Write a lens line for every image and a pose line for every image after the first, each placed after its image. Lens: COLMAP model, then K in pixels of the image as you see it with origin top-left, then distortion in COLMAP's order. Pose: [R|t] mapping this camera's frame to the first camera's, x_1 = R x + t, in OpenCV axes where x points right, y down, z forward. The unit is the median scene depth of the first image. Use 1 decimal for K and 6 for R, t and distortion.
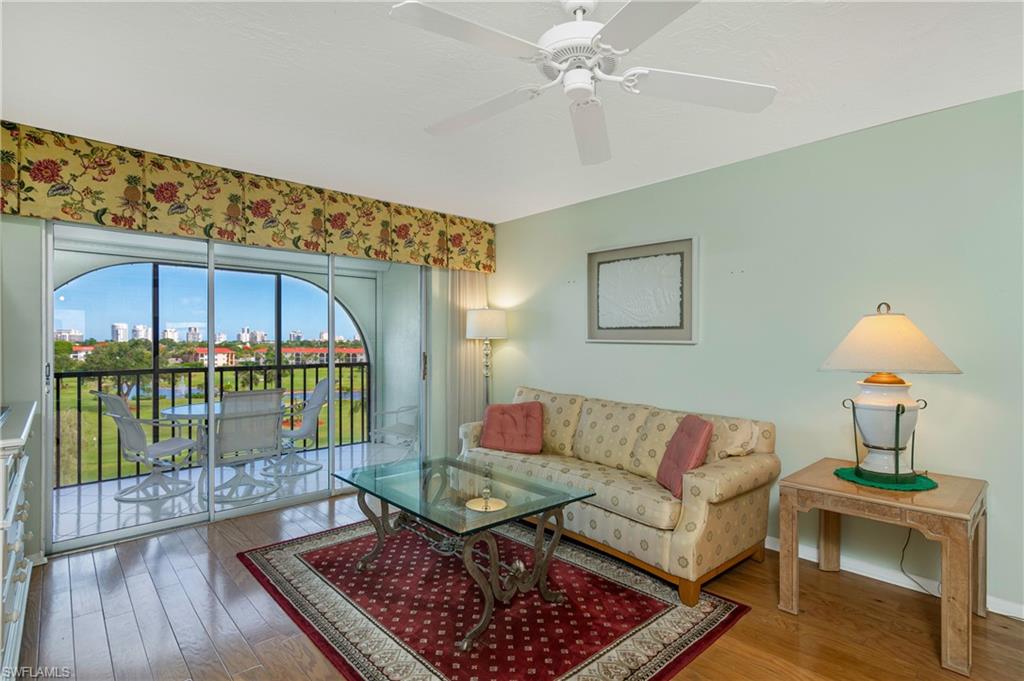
lens RADIAL K [[511.0, 0, 514.0], [0, 511.0, 342.8], [0, 0, 1]] dist [-0.011115, 0.001910]
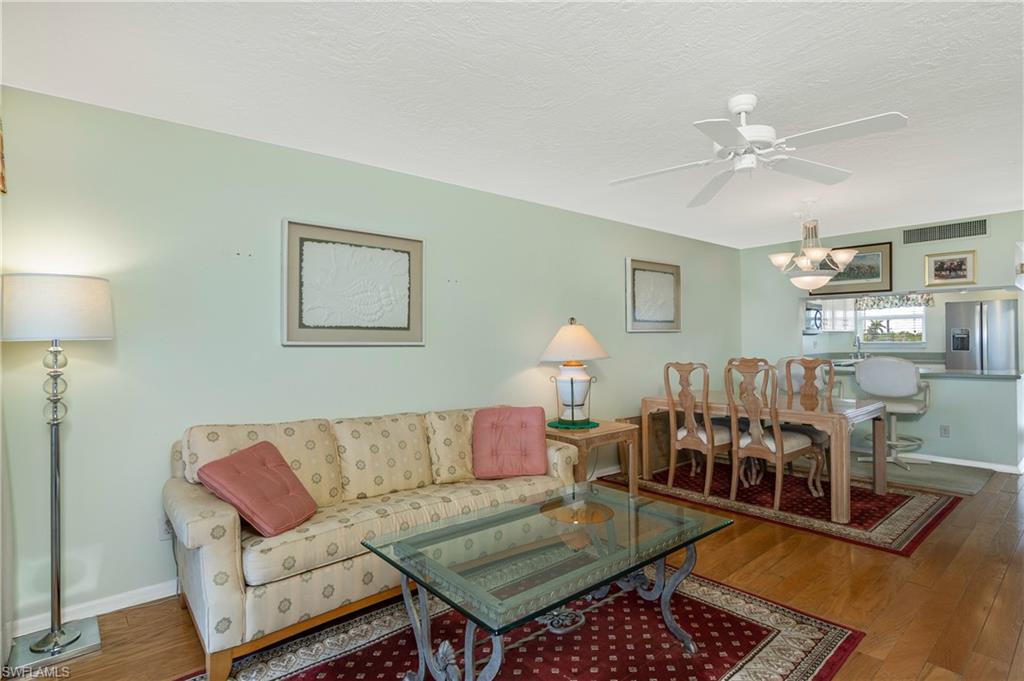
lens RADIAL K [[511.0, 0, 525.8], [0, 511.0, 340.6], [0, 0, 1]] dist [-0.011115, 0.001910]
pose [[0.019350, -0.008933, 0.999773, -0.477902], [0.009330, 0.999918, 0.008753, -0.009970], [-0.999769, 0.009158, 0.019432, 0.559340]]
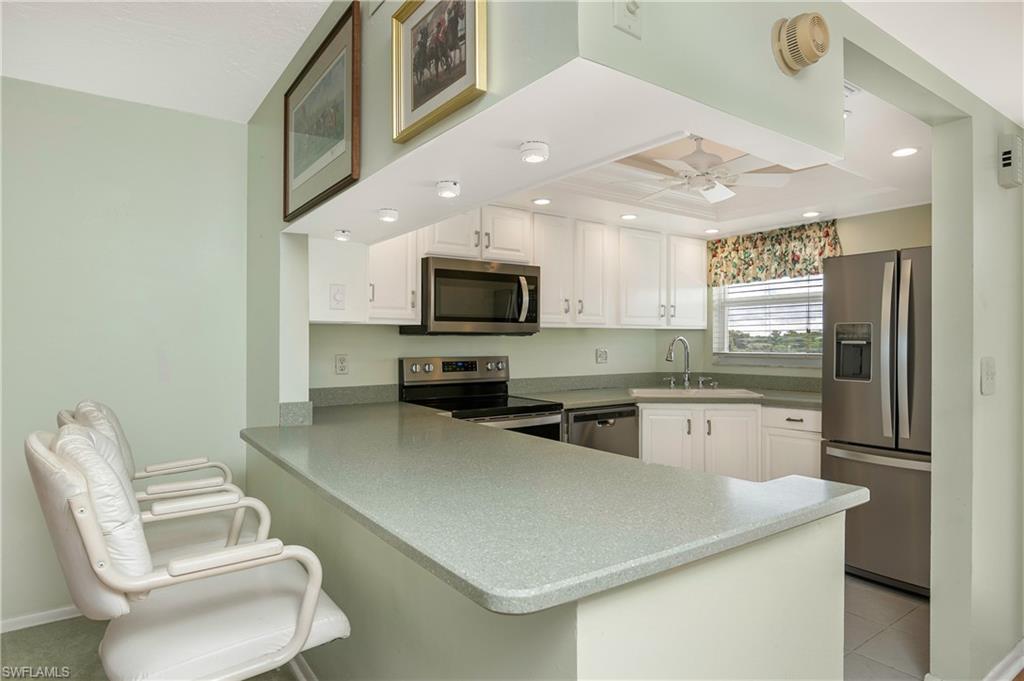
lens RADIAL K [[578.1, 0, 510.5], [0, 578.1, 340.7], [0, 0, 1]] dist [0.011625, -0.001237]
pose [[0.125156, -0.006675, 0.992115, 0.319882], [-0.001691, 0.999974, 0.006941, -0.004674], [-0.992136, -0.002546, 0.125142, -0.368495]]
